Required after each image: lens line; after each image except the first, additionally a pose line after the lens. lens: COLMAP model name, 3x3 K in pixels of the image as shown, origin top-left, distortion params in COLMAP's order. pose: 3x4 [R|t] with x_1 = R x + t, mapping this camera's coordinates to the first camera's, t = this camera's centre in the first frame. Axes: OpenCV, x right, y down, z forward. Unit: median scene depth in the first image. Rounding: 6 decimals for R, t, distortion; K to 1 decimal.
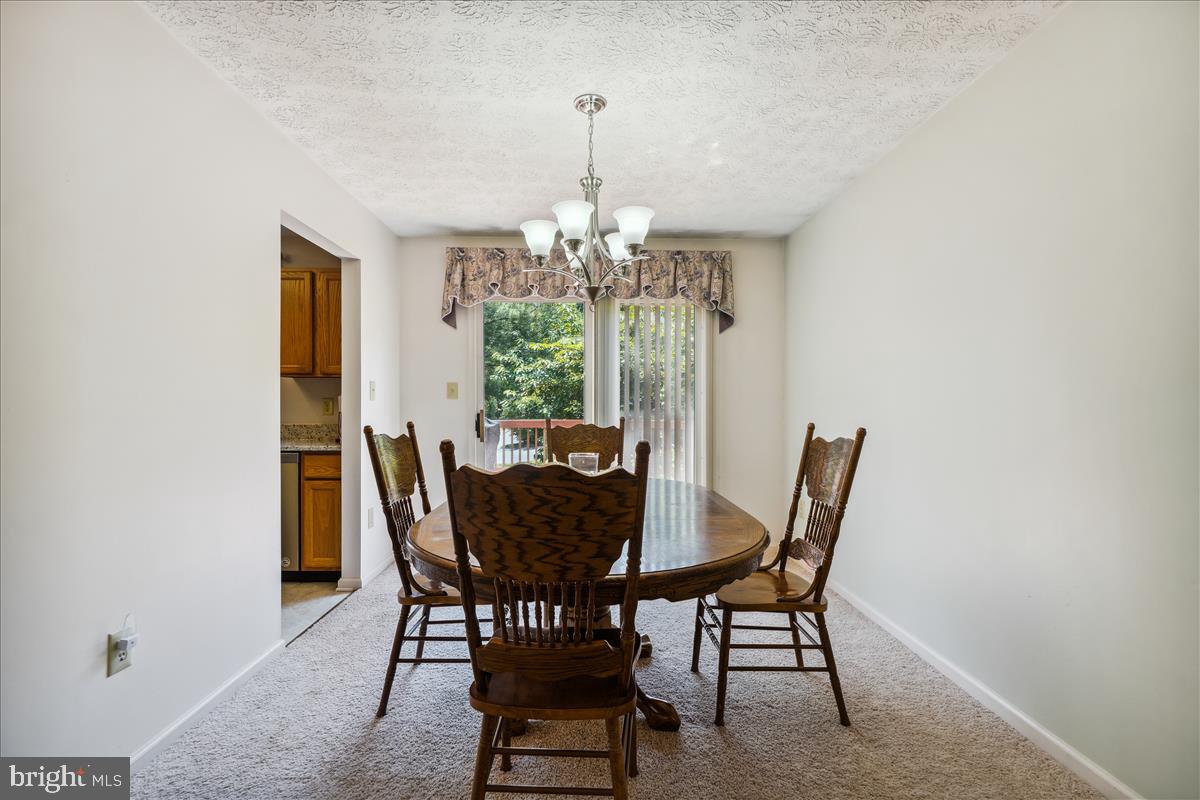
lens RADIAL K [[544.0, 0, 594.2], [0, 544.0, 404.3], [0, 0, 1]] dist [-0.008496, 0.003499]
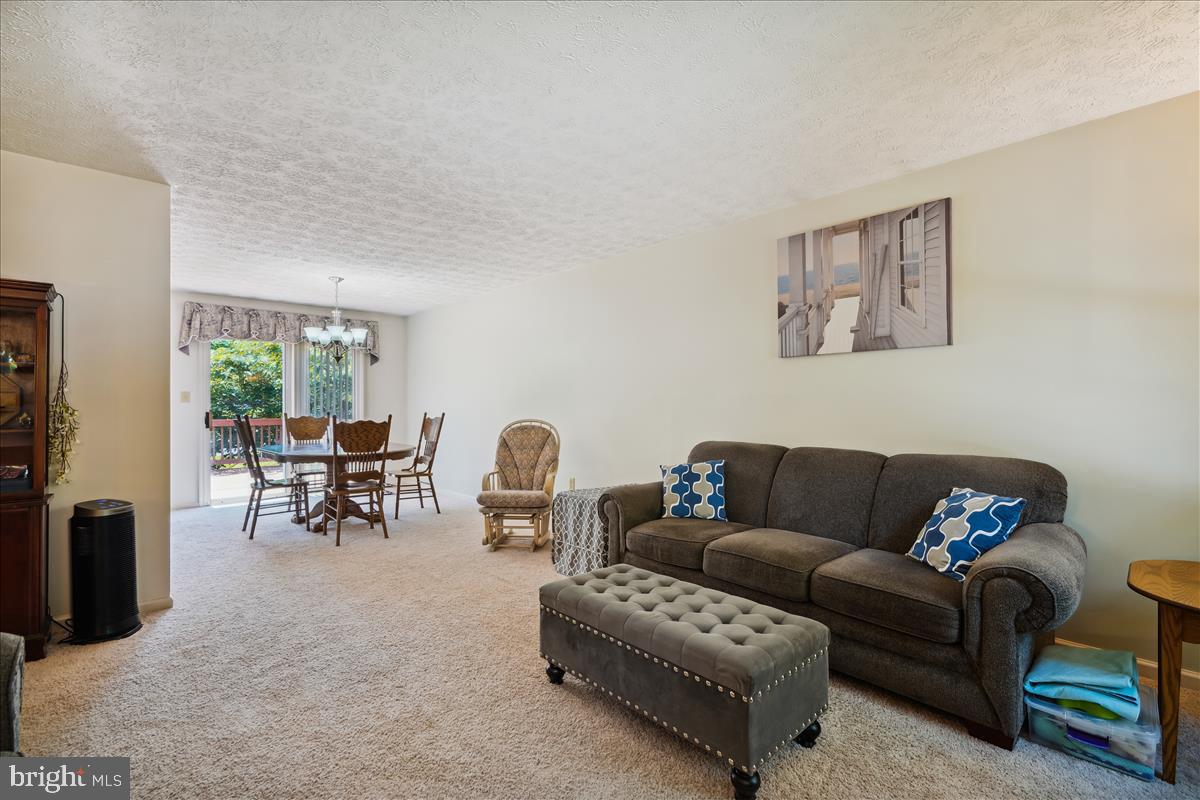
lens RADIAL K [[544.0, 0, 596.0], [0, 544.0, 399.4], [0, 0, 1]] dist [-0.008496, 0.003499]
pose [[0.748220, 0.001207, 0.663449, -0.735638], [0.006746, 0.999933, -0.009427, 0.004544], [-0.663416, 0.011529, 0.748162, -1.530028]]
